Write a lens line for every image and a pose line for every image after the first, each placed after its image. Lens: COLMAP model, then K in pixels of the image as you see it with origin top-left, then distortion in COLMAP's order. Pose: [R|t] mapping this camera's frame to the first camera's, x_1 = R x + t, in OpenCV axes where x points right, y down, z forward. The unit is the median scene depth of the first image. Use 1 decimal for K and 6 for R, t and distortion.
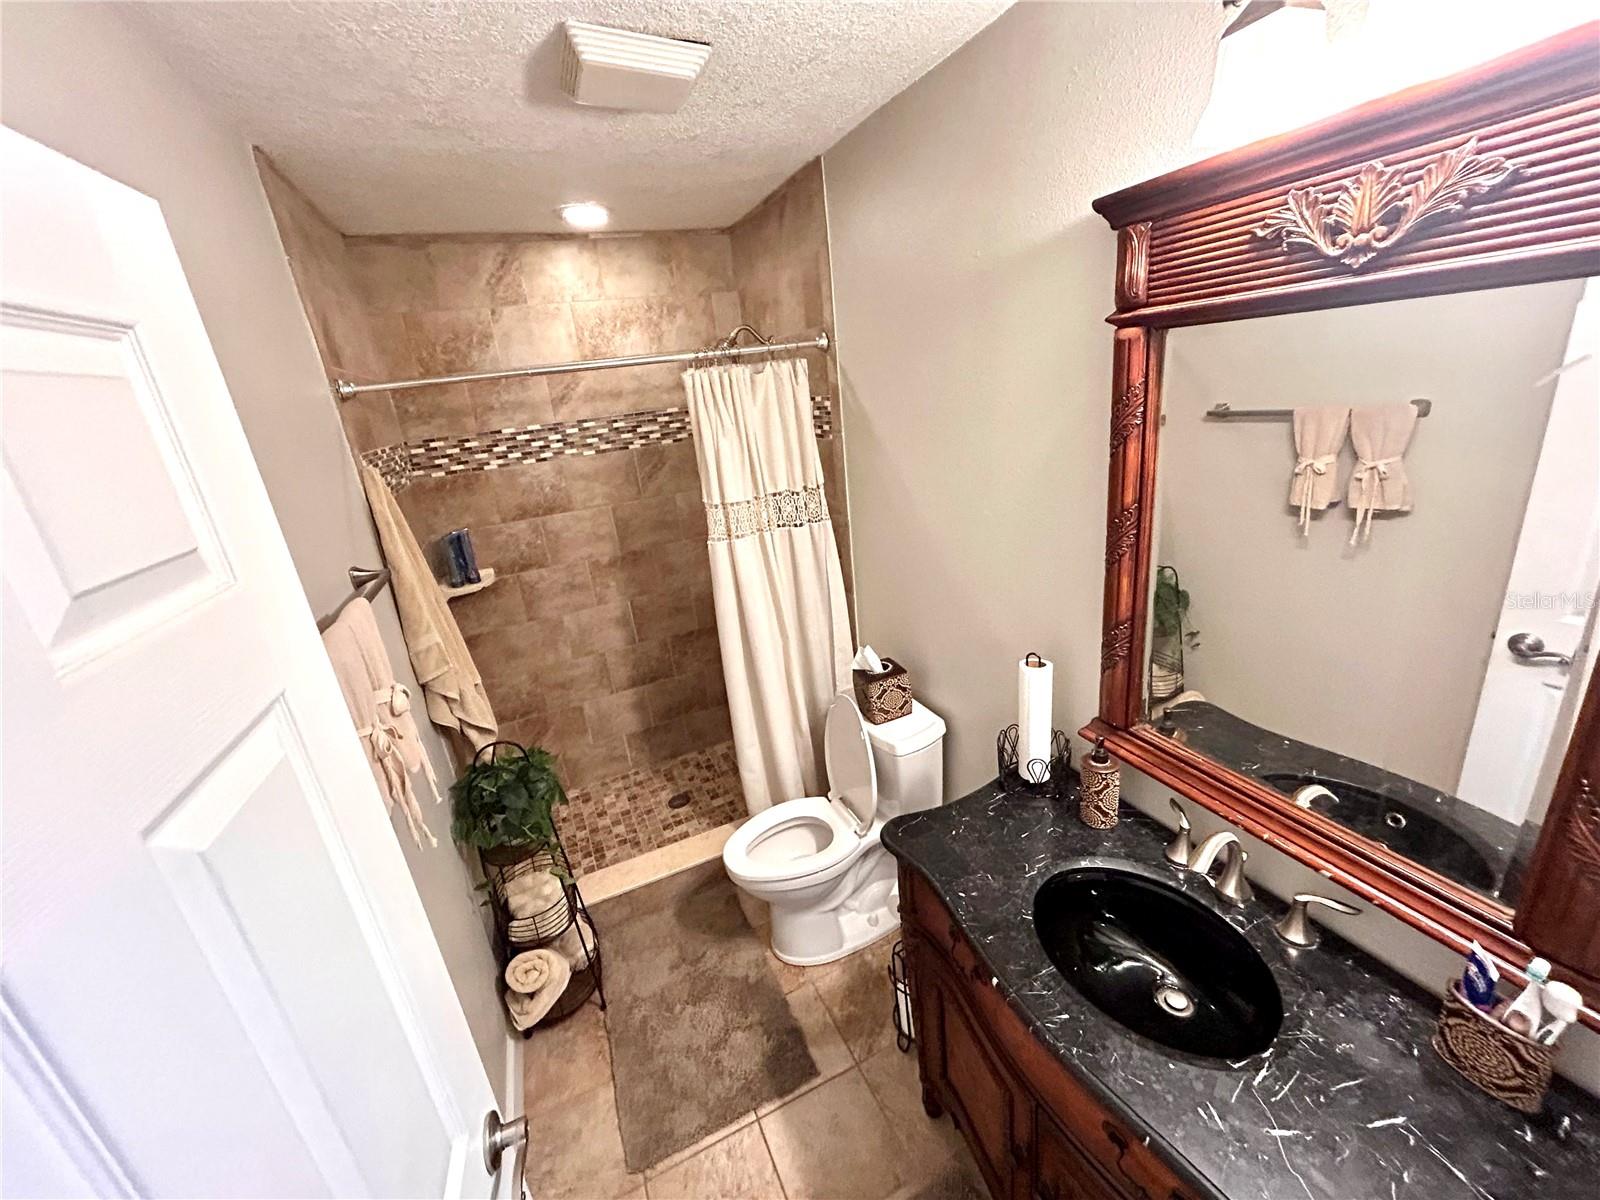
lens RADIAL K [[646.4, 0, 797.3], [0, 646.4, 598.3], [0, 0, 1]] dist [-0.001090, -0.000120]
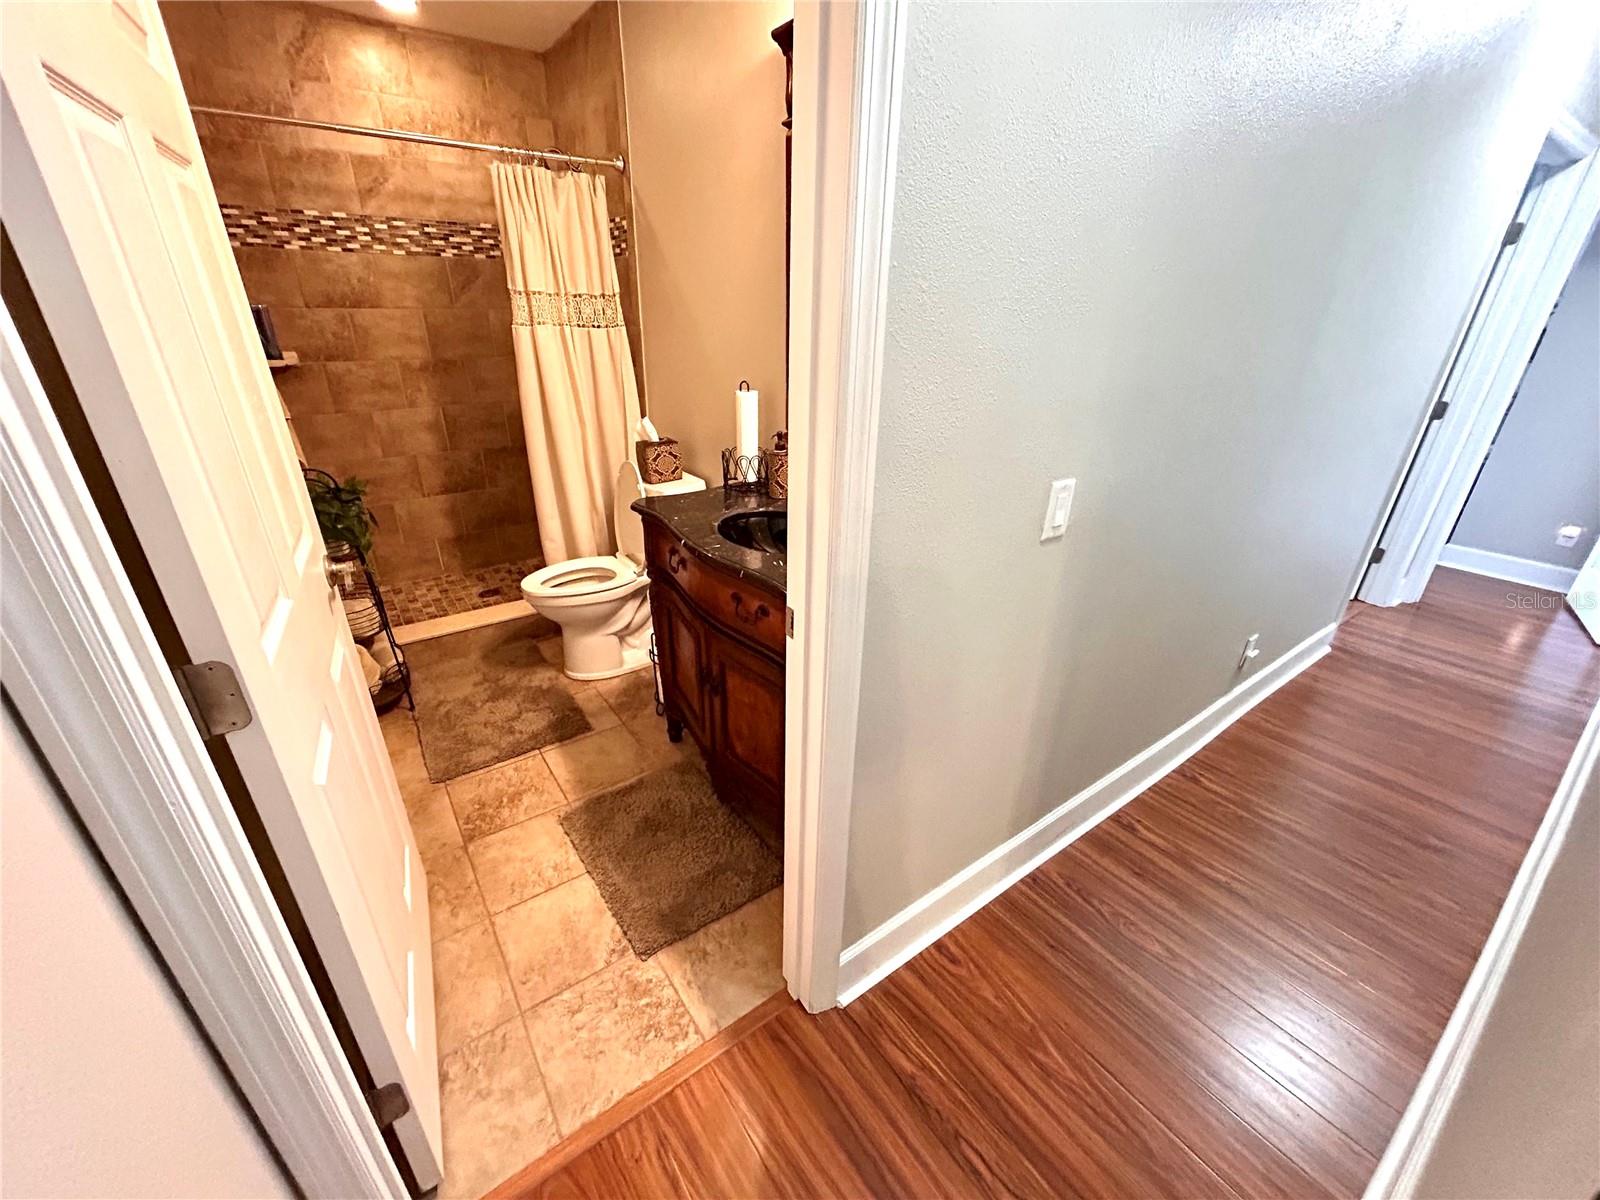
lens RADIAL K [[645.4, 0, 796.6], [0, 645.4, 599.9], [0, 0, 1]] dist [0.003427, 0.000681]
pose [[0.972047, 0.028738, 0.233020, 0.086649], [-0.048692, 0.995578, 0.080338, 0.242853], [-0.229681, -0.089438, 0.969148, -0.245367]]
